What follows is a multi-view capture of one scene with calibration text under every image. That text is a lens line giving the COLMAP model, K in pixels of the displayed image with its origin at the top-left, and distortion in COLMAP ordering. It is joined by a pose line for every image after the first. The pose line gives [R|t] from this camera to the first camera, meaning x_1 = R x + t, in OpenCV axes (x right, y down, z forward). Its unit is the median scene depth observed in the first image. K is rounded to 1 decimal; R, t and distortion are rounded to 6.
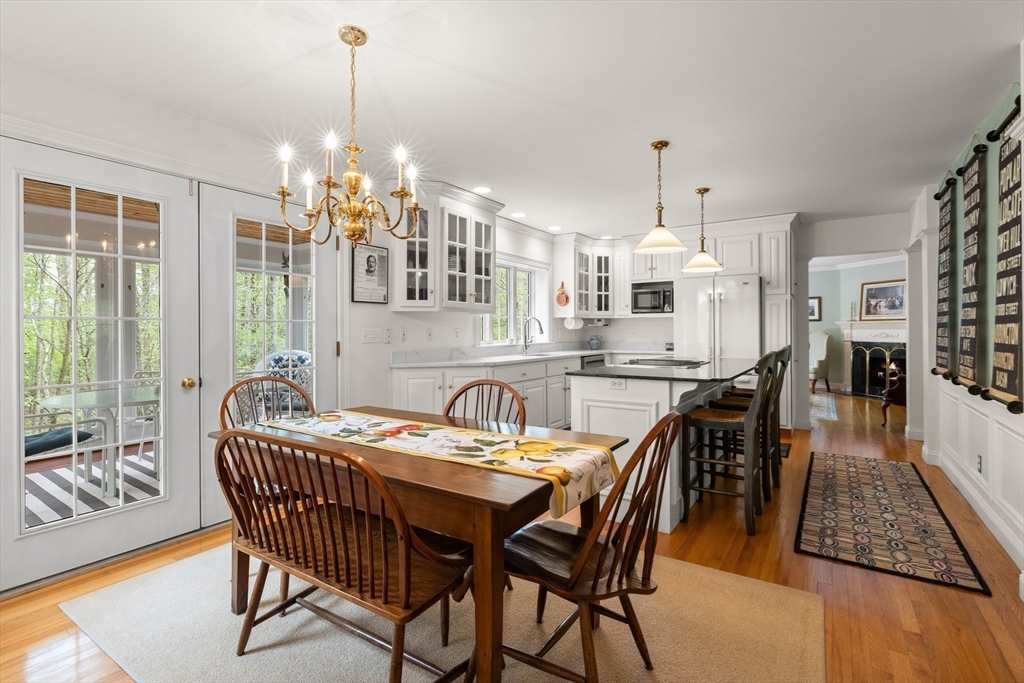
lens RADIAL K [[487.0, 0, 514.4], [0, 487.0, 327.3], [0, 0, 1]] dist [-0.002923, -0.000220]
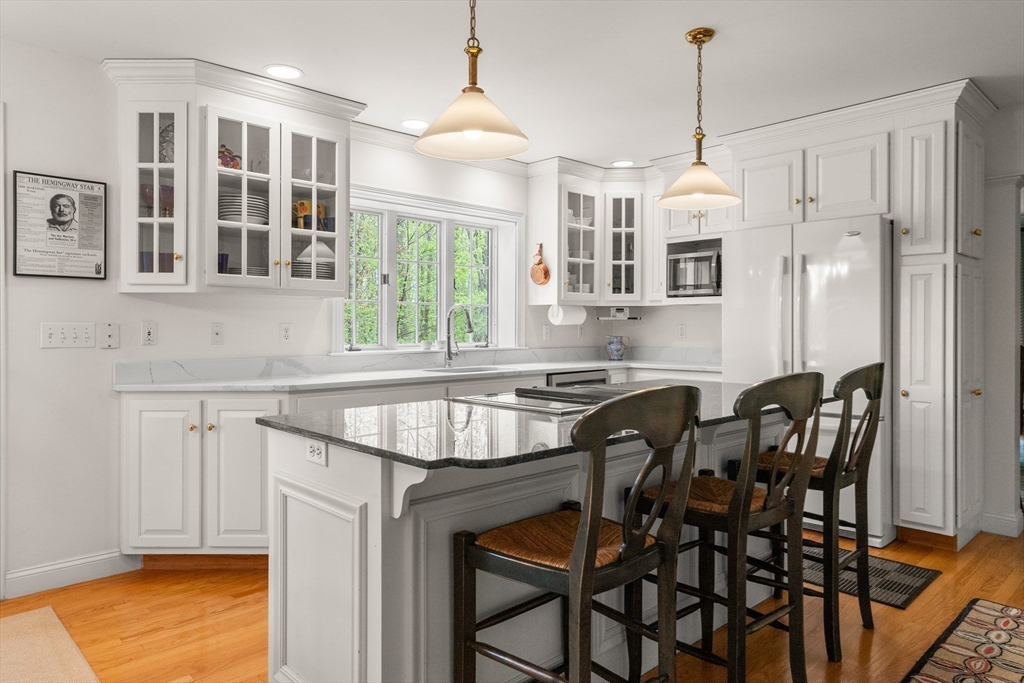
lens RADIAL K [[659.4, 0, 512.2], [0, 659.4, 326.7], [0, 0, 1]] dist [0.010669, 0.001702]
pose [[0.973250, 0.004469, -0.229705, 0.323742], [-0.002729, 0.999965, 0.007893, -0.000352], [0.229732, -0.007055, 0.973228, 0.294082]]
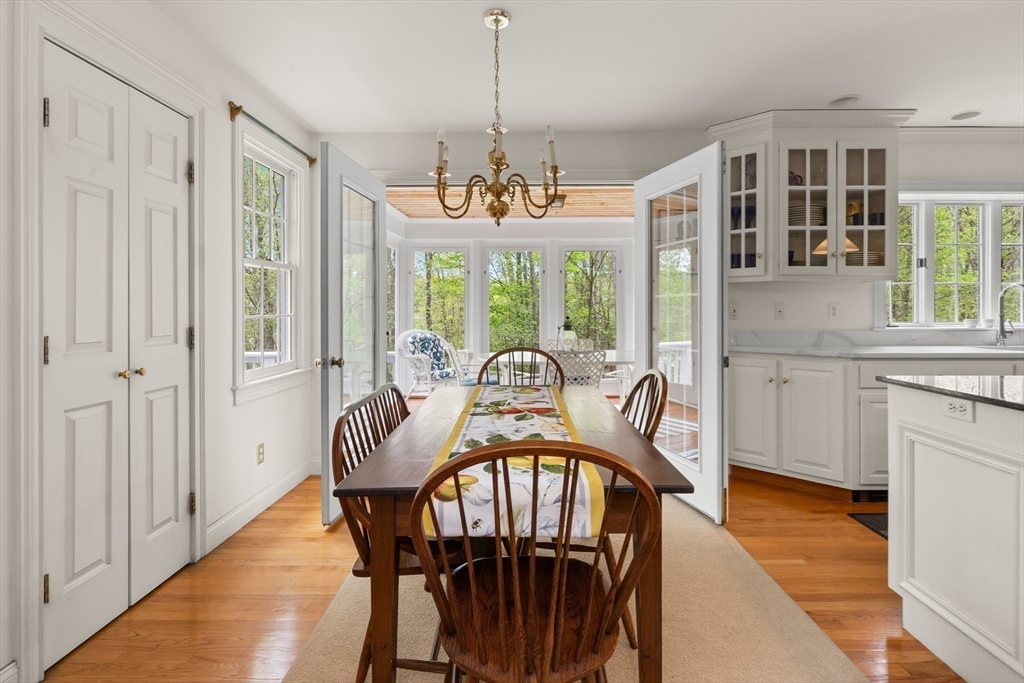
lens RADIAL K [[516.0, 0, 520.0], [0, 516.0, 307.8], [0, 0, 1]] dist [-0.001663, -0.000513]
pose [[0.550172, 0.003640, -0.835043, 0.261148], [0.006214, 0.999945, 0.008453, -0.000115], [0.835028, -0.009840, 0.550120, 0.192873]]
